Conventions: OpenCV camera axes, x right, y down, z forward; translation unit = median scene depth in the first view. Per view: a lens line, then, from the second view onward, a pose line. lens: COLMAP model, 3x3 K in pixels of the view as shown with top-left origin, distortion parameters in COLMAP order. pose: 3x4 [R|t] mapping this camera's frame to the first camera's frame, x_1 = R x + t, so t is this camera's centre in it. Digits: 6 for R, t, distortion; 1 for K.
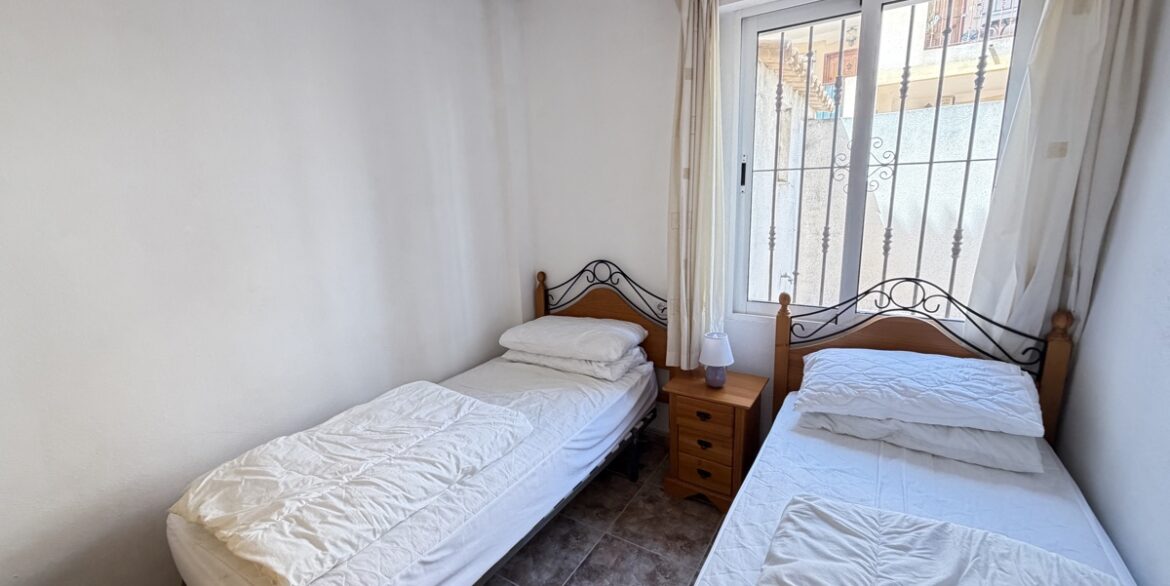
lens RADIAL K [[466.7, 0, 583.3], [0, 466.7, 295.1], [0, 0, 1]] dist [0.000988, -0.000034]
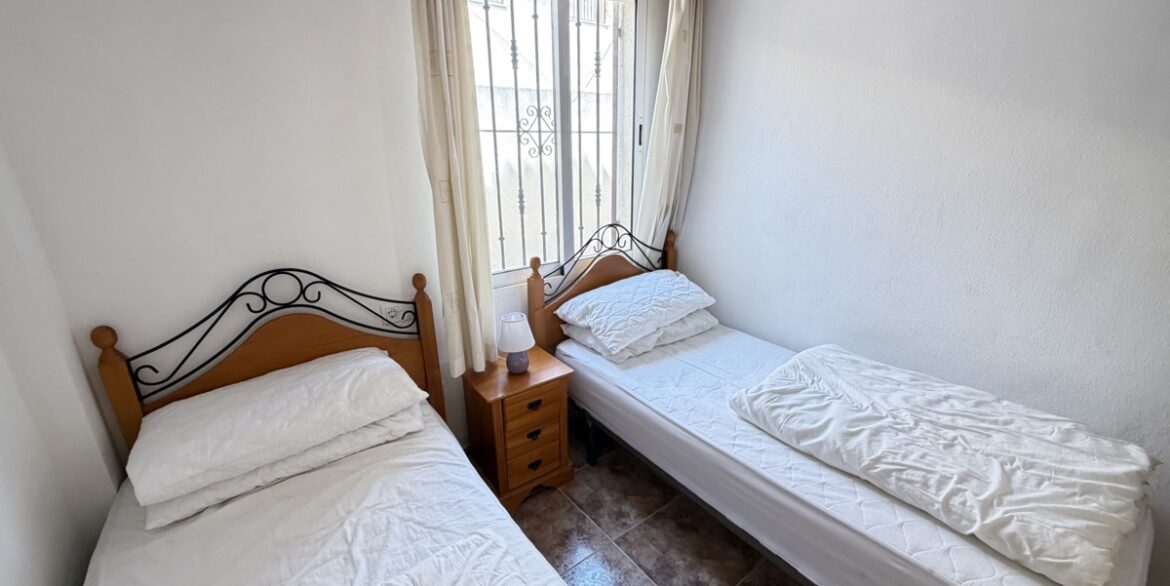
lens RADIAL K [[466.7, 0, 583.3], [0, 466.7, 295.1], [0, 0, 1]] dist [0.000988, -0.000034]
pose [[0.338258, -0.257600, 0.905110, -0.463672], [0.201786, 0.959288, 0.197608, -0.102950], [-0.919165, 0.115796, 0.376467, 0.534026]]
